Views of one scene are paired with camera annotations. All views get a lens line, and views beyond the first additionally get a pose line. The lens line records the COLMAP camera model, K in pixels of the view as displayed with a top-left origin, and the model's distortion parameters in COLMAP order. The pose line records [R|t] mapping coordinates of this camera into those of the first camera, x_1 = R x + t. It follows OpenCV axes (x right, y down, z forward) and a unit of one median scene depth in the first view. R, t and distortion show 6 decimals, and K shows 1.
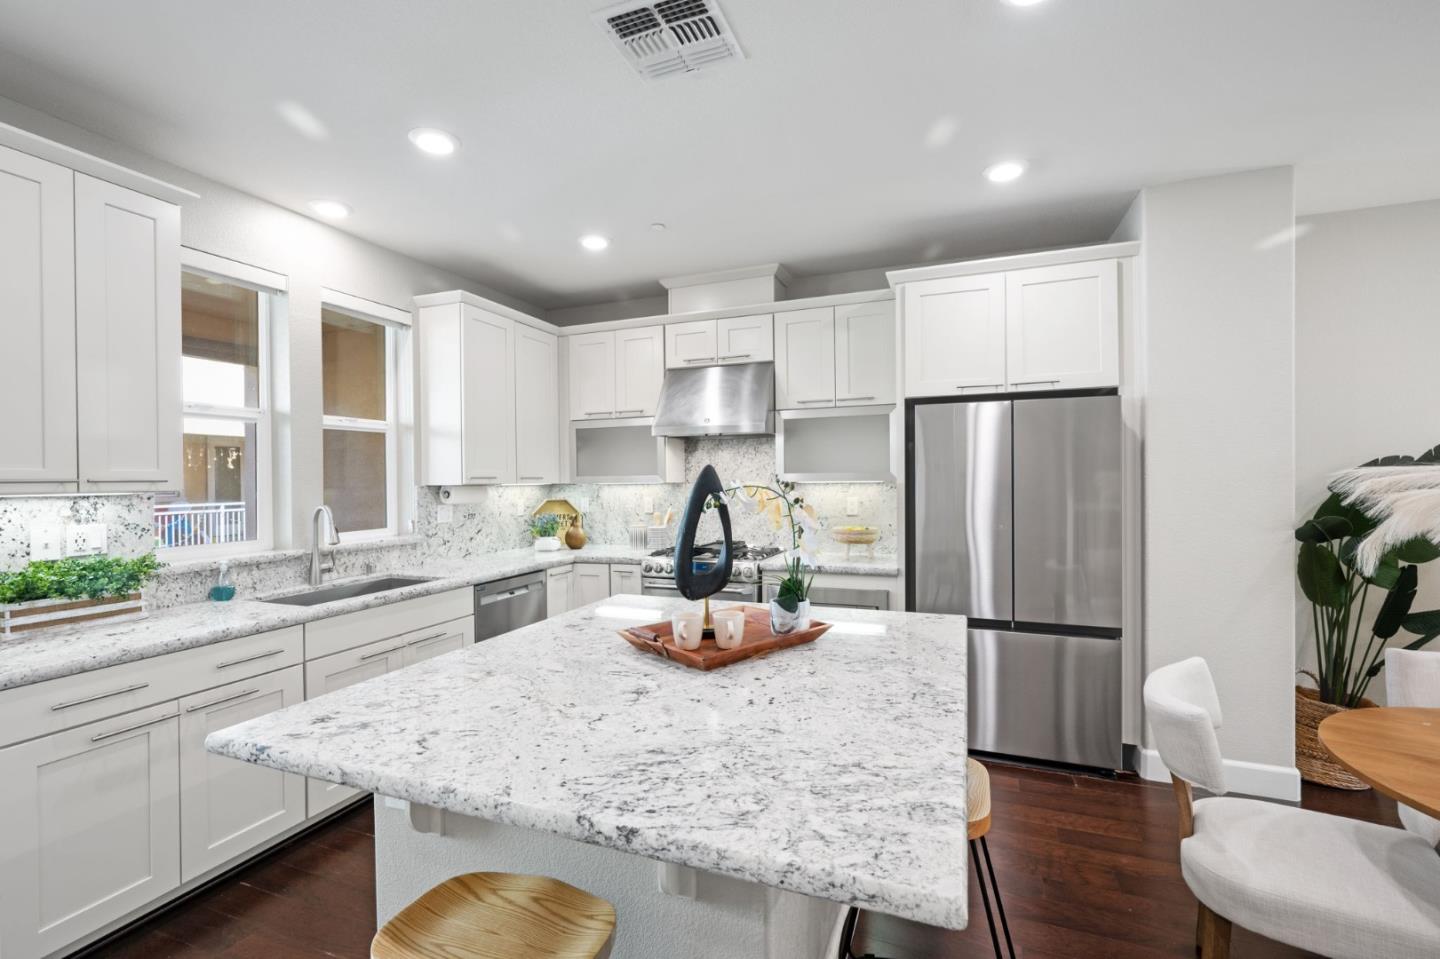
lens RADIAL K [[626.6, 0, 721.2], [0, 626.6, 480.6], [0, 0, 1]] dist [-0.000316, 0.000095]
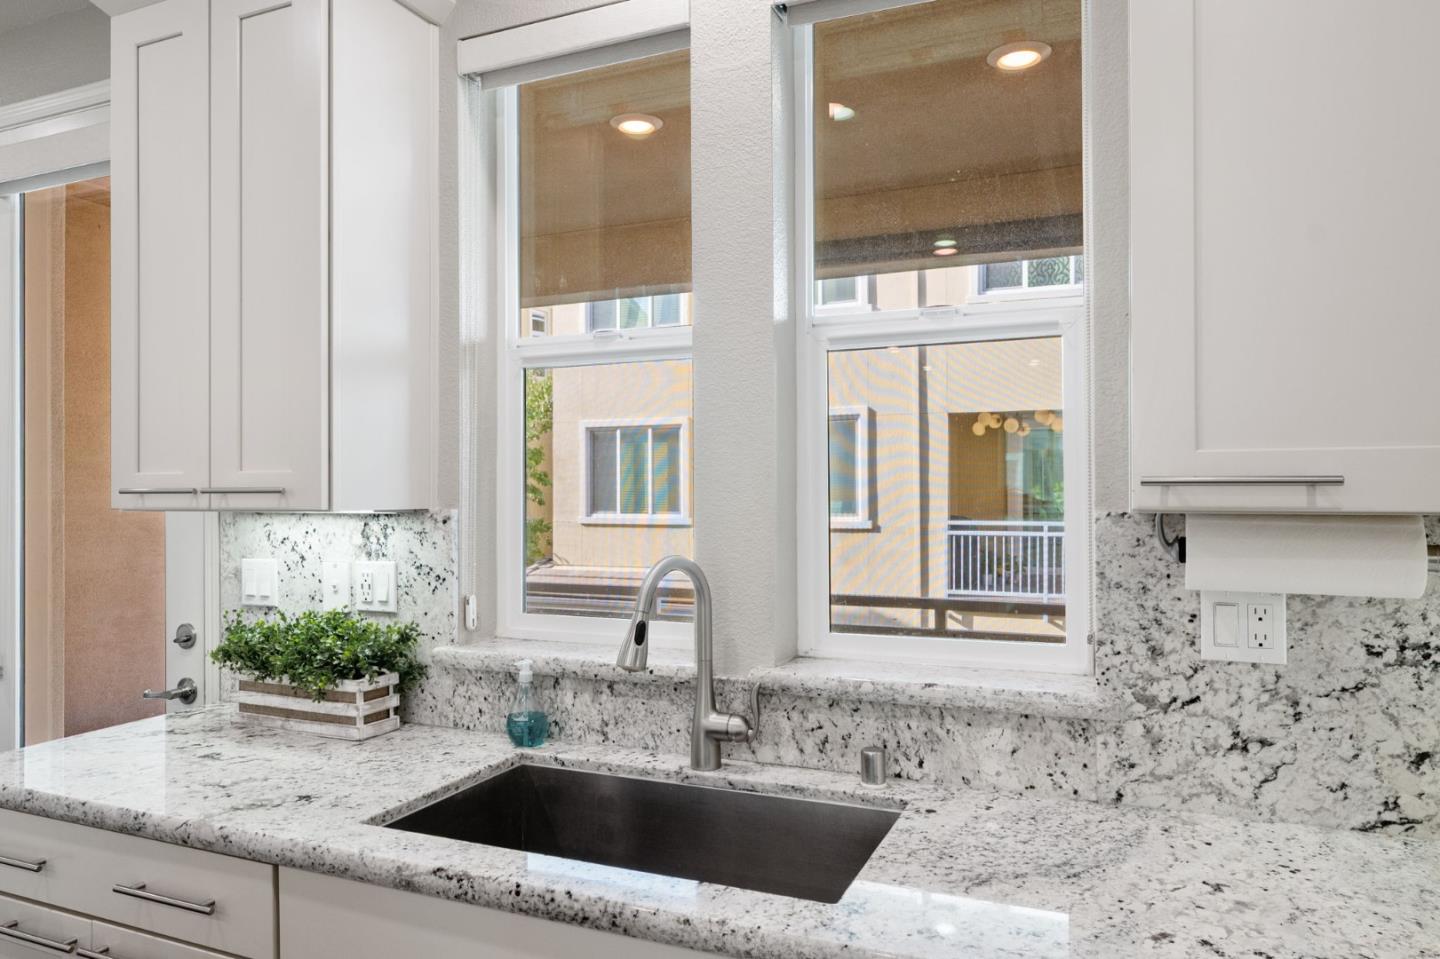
lens RADIAL K [[961.2, 0, 719.9], [0, 961.2, 485.2], [0, 0, 1]] dist [0.003611, 0.002039]
pose [[-0.041473, 0.005750, -0.999123, -0.059329], [0.000921, 0.999983, 0.005716, -0.005327], [0.999139, -0.000683, -0.041478, 0.865870]]
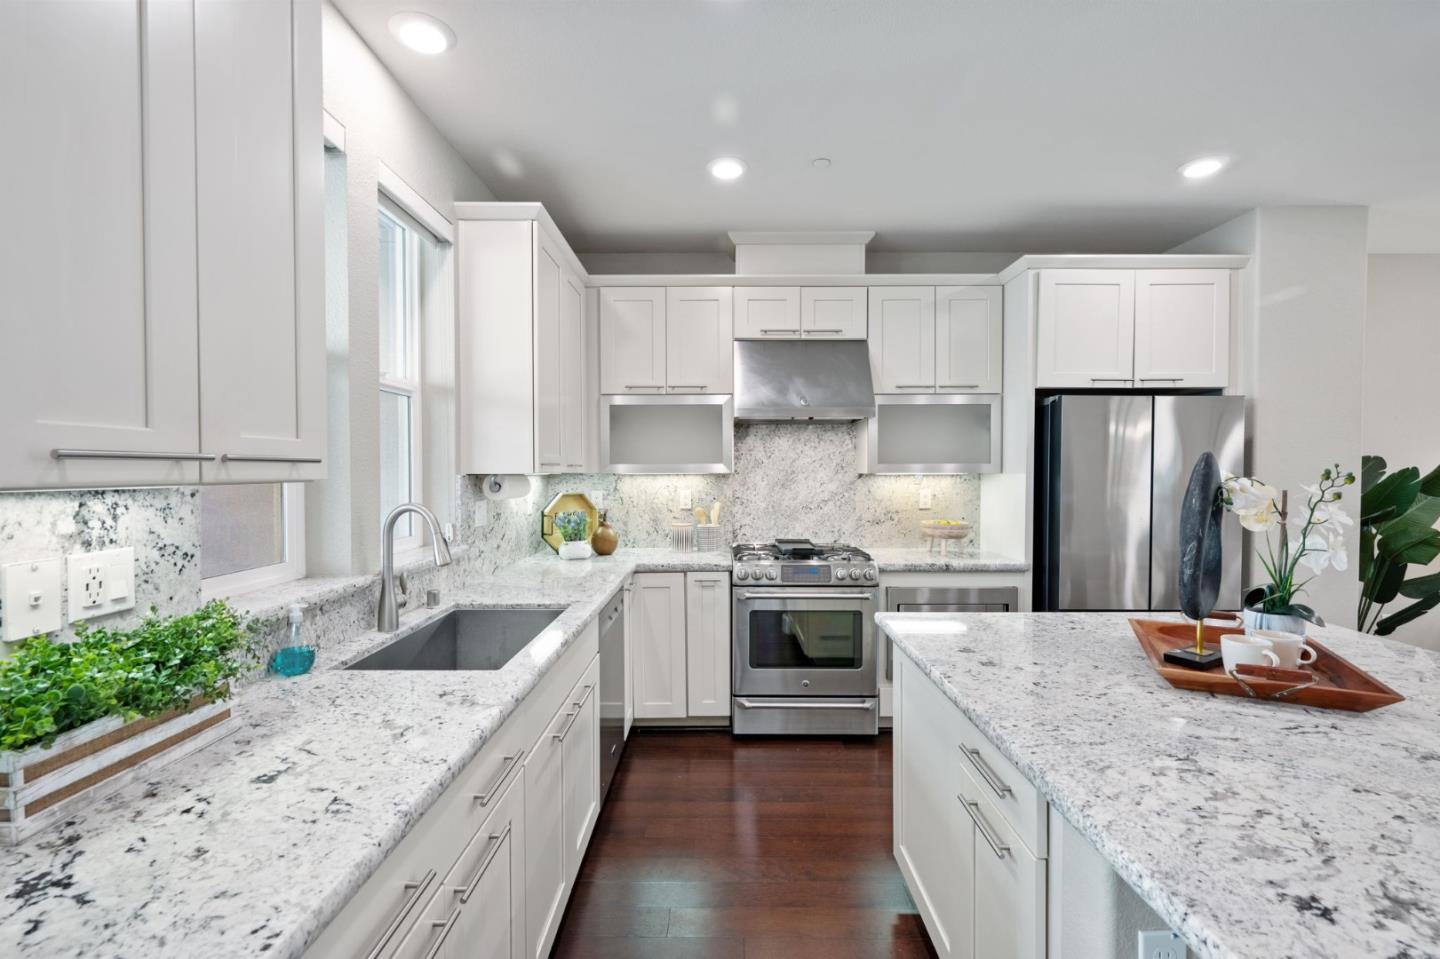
lens RADIAL K [[626.6, 0, 721.2], [0, 626.6, 480.6], [0, 0, 1]] dist [-0.000316, 0.000095]
pose [[0.933489, 0.004294, 0.358581, -0.470548], [-0.008823, 0.999901, 0.010994, 0.005038], [-0.358498, -0.013427, 0.933434, 0.246802]]
